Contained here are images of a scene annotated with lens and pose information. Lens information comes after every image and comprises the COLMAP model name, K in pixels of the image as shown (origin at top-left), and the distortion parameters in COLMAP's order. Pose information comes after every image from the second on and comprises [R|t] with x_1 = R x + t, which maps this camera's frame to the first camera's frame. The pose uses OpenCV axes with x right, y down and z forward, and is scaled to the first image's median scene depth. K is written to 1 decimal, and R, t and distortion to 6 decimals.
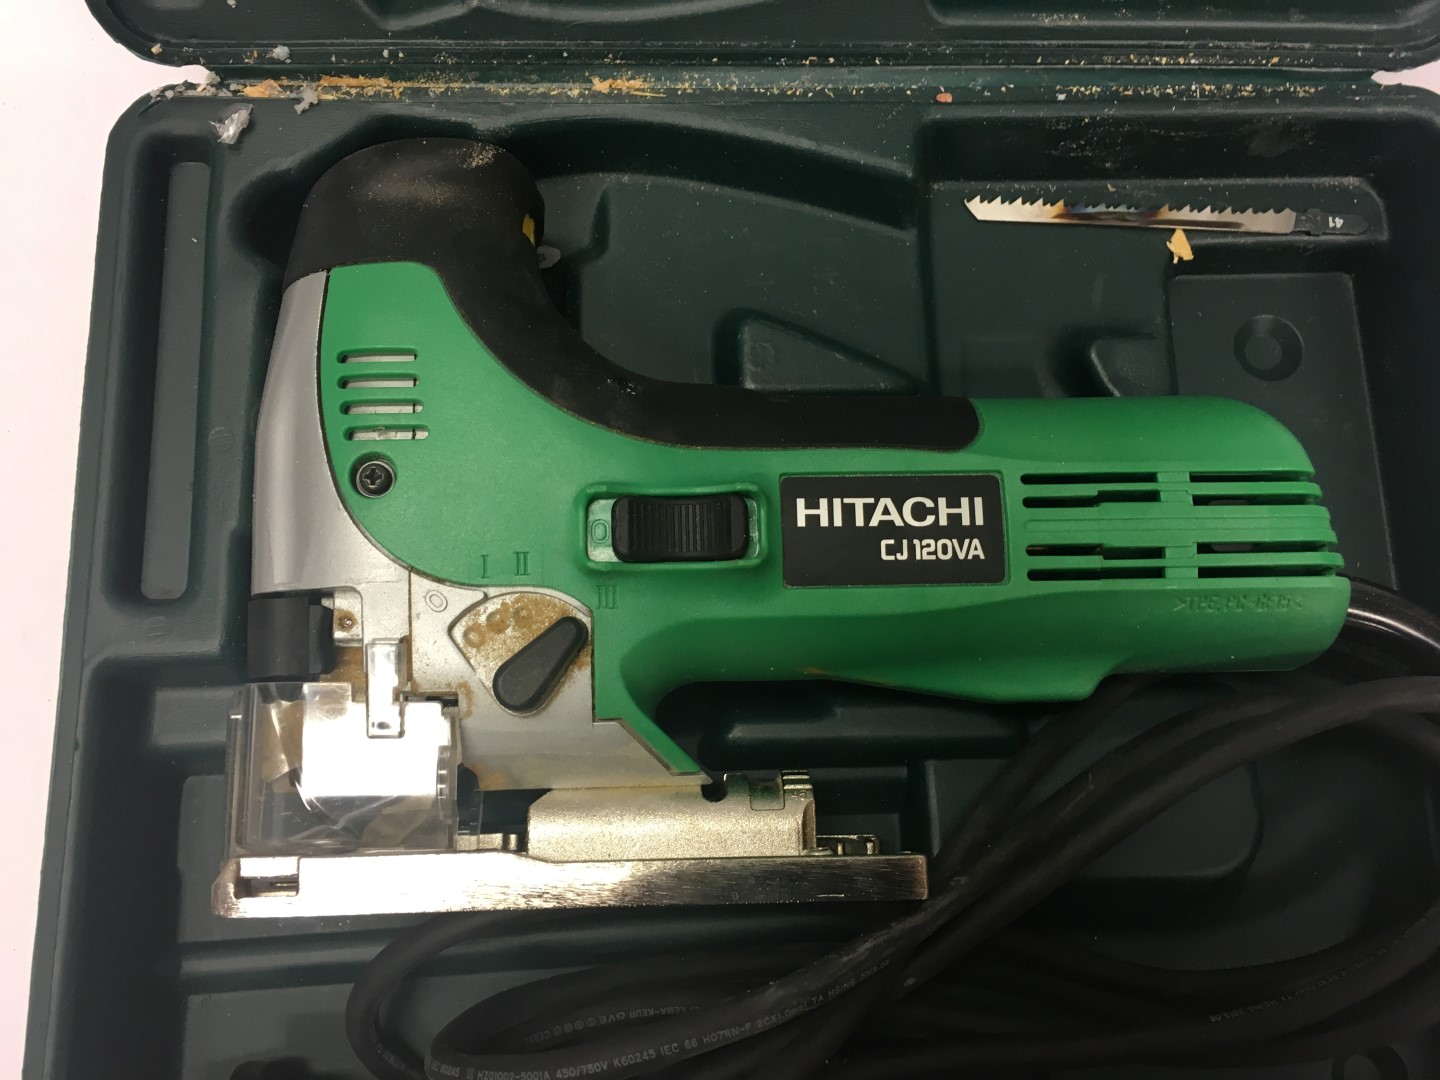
lens RADIAL K [[1251.8, 0, 686.2], [0, 1251.8, 540.0], [0, 0, 1]] dist [0.064092, -0.107040]
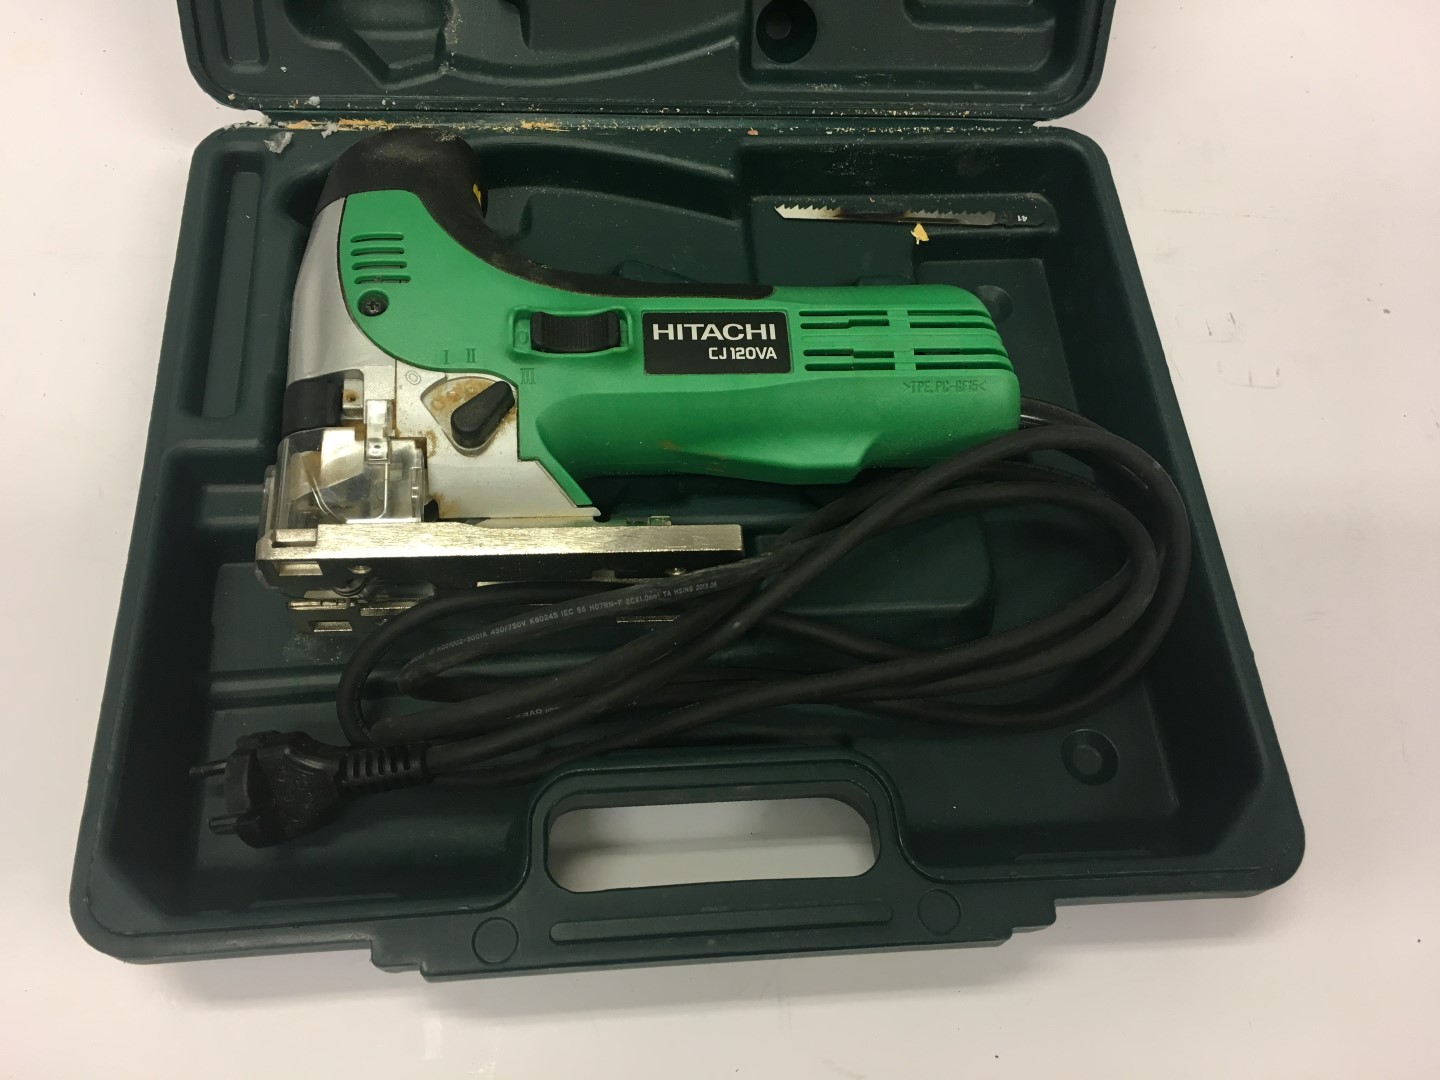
lens RADIAL K [[1251.8, 0, 686.2], [0, 1251.8, 540.0], [0, 0, 1]] dist [0.064092, -0.107040]
pose [[0.998671, -0.017840, 0.048362, 0.046829], [0.029571, 0.966743, -0.254034, 0.570743], [-0.042222, 0.255126, 0.965986, -0.382054]]
